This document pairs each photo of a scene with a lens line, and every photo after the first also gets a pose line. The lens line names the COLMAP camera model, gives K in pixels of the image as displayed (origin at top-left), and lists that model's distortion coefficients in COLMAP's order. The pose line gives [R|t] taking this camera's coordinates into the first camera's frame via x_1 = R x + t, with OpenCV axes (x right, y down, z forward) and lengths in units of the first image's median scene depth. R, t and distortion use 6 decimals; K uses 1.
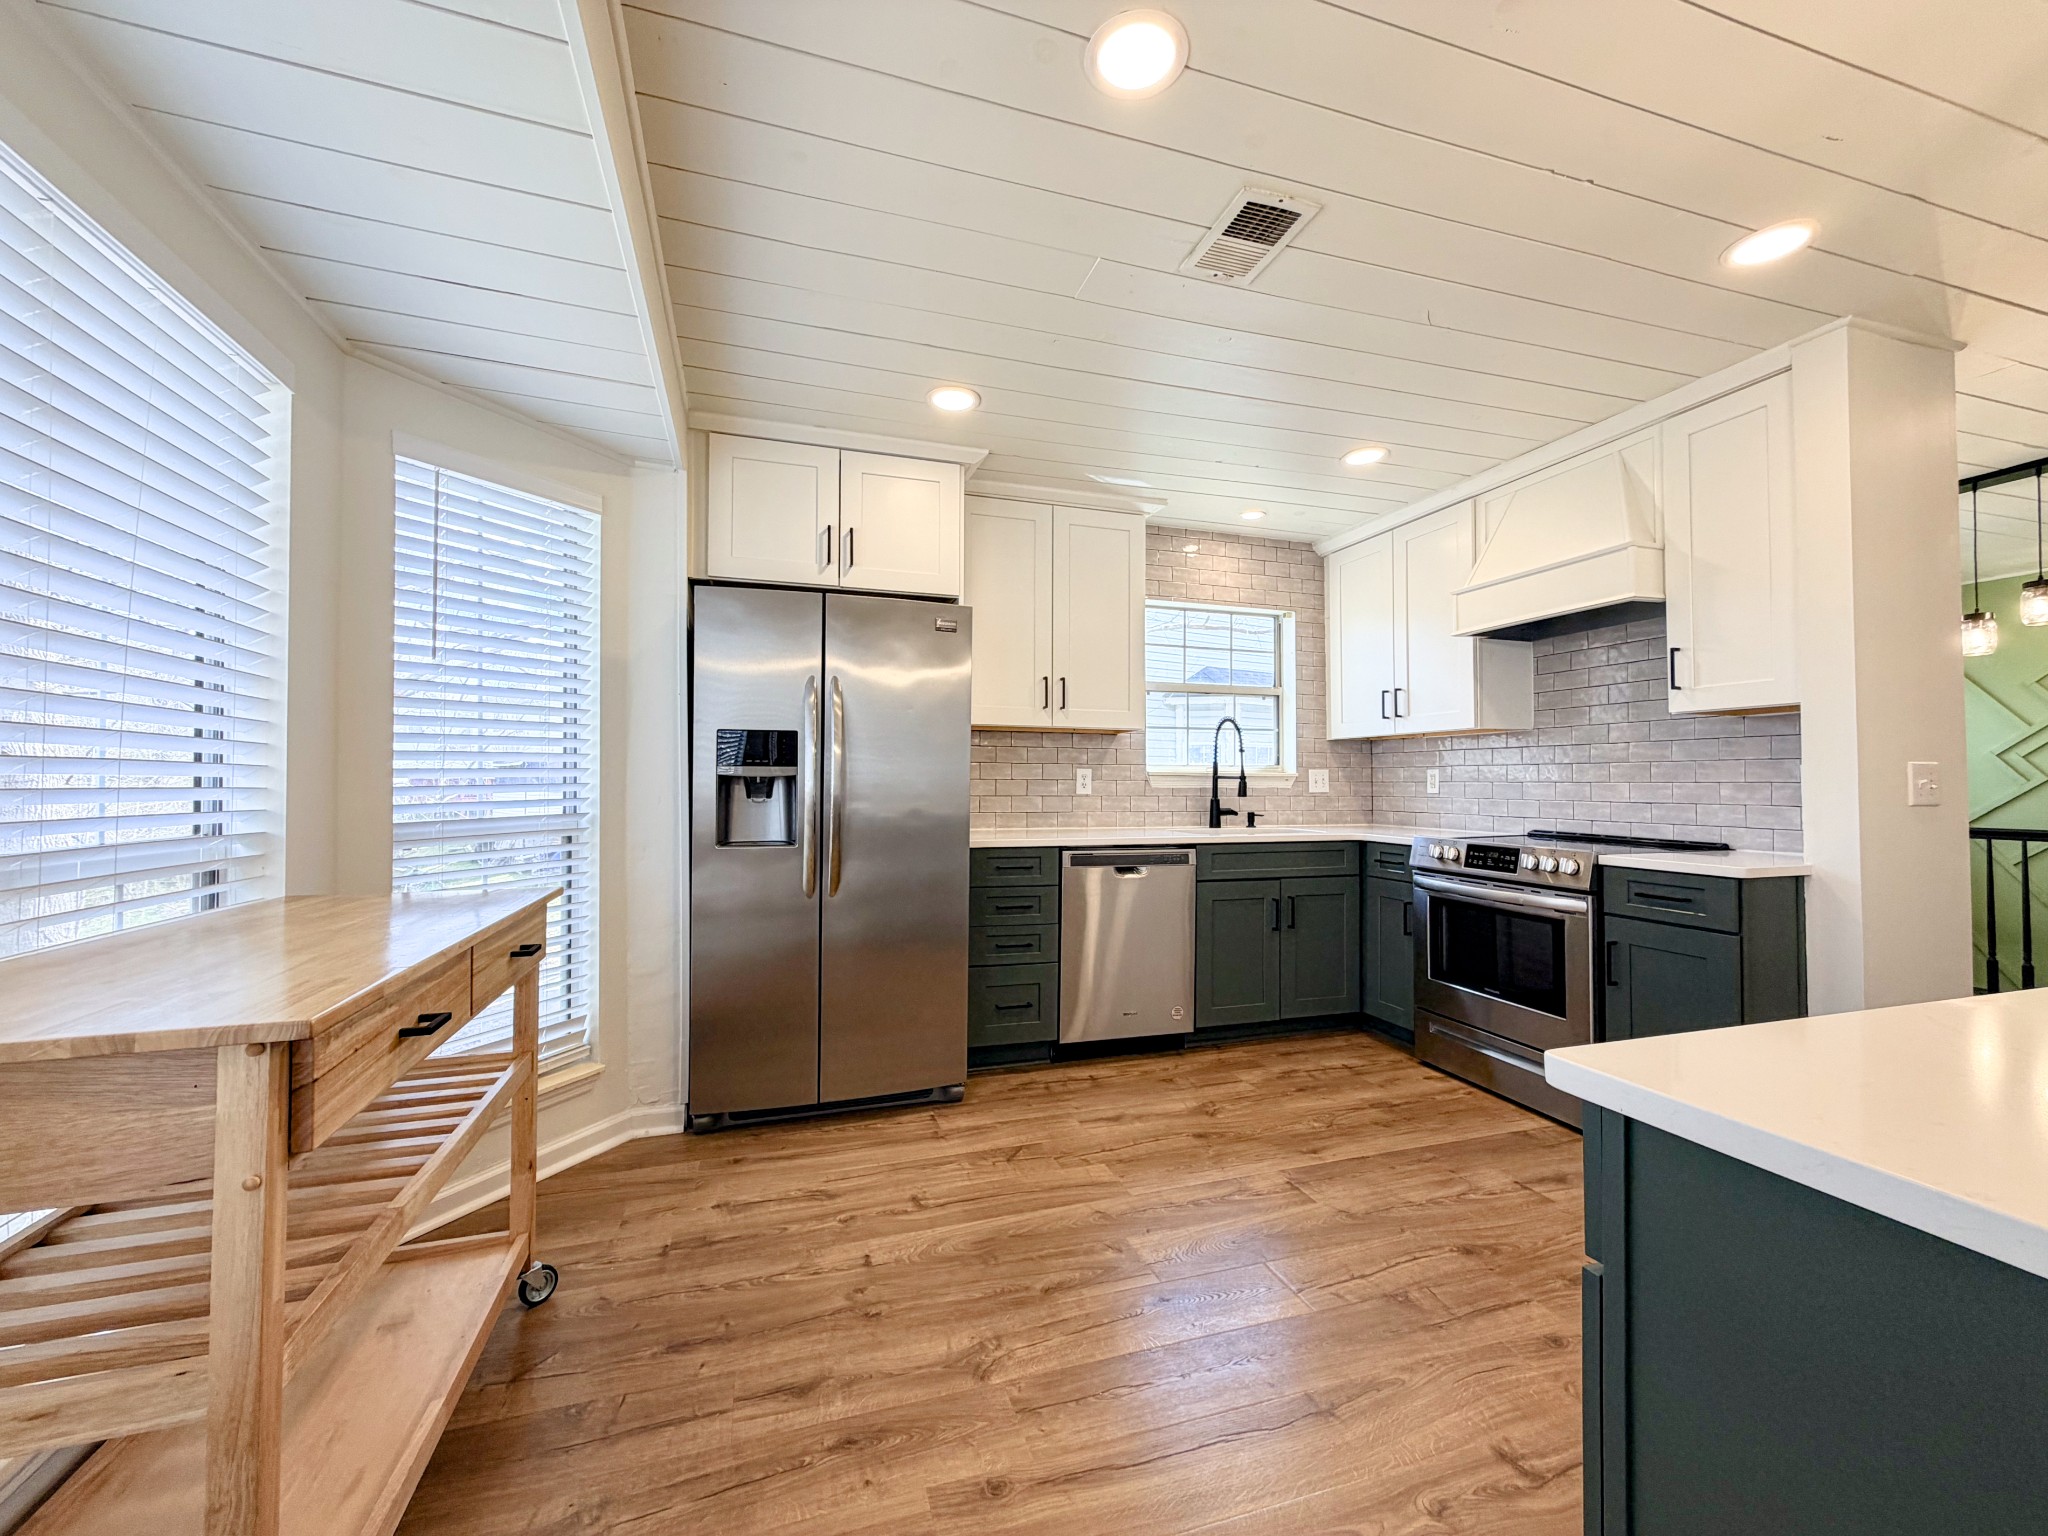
lens RADIAL K [[815.9, 0, 1017.9], [0, 815.9, 766.5], [0, 0, 1]] dist [0.000338, -0.000203]
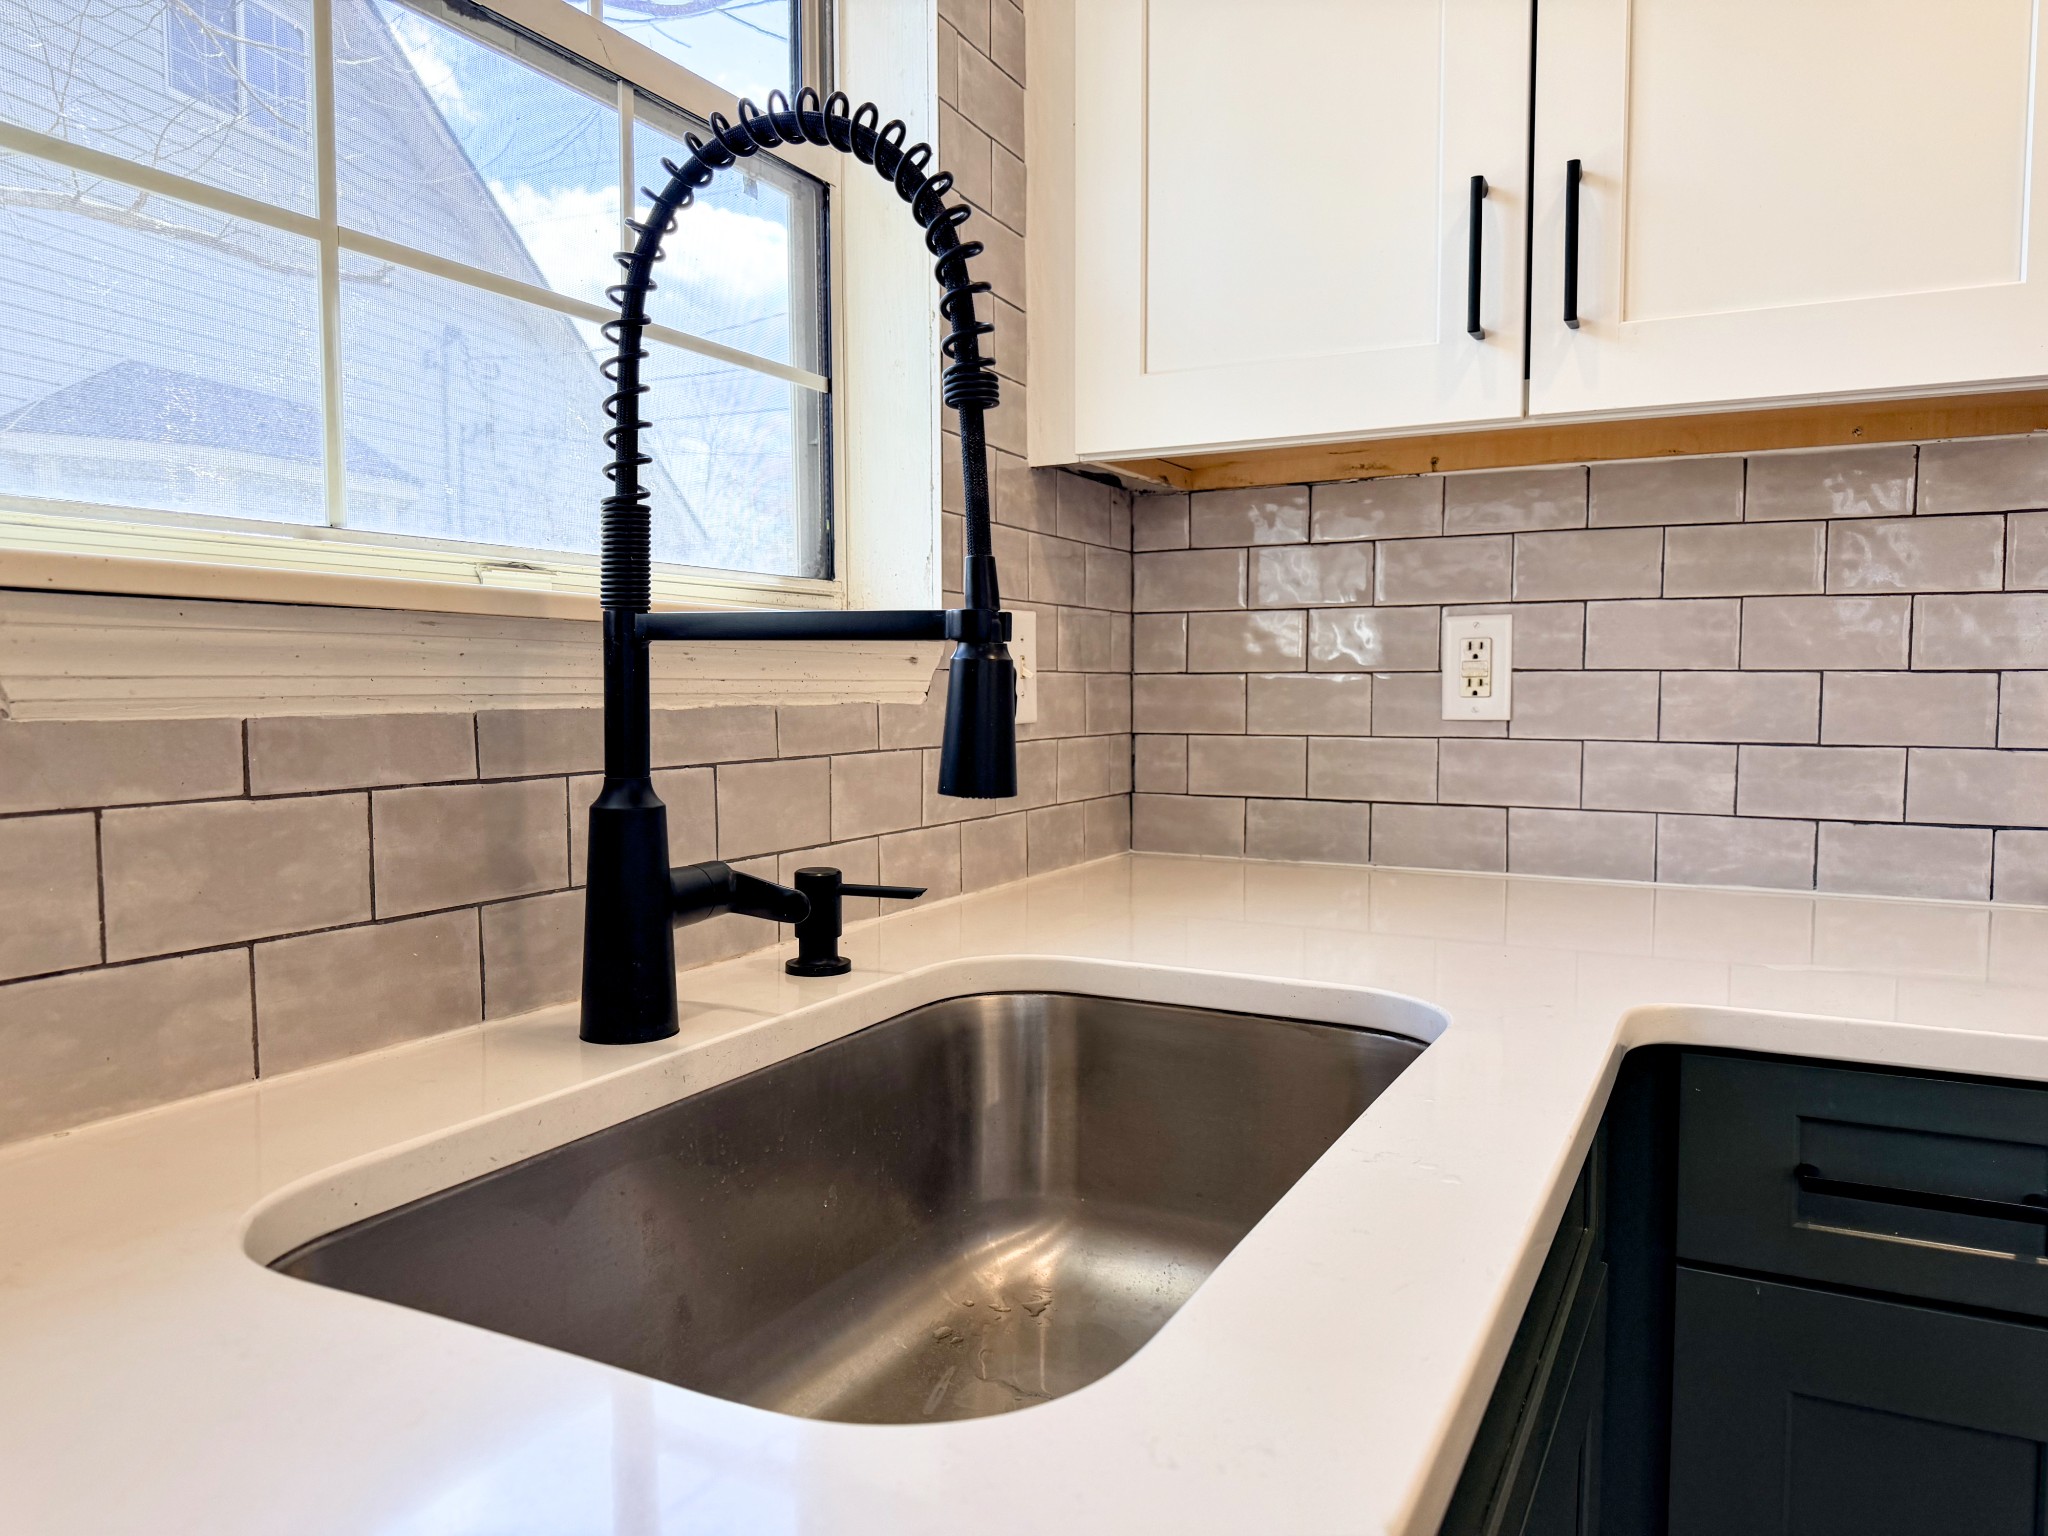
lens RADIAL K [[1463.1, 0, 1024.0], [0, 1463.1, 768.0], [0, 0, 1]] dist [0.002257, -0.000035]
pose [[0.701517, -0.043752, 0.711308, 0.126551], [-0.010675, 0.997357, 0.071875, 0.017623], [-0.712572, -0.058015, 0.699196, 0.802000]]
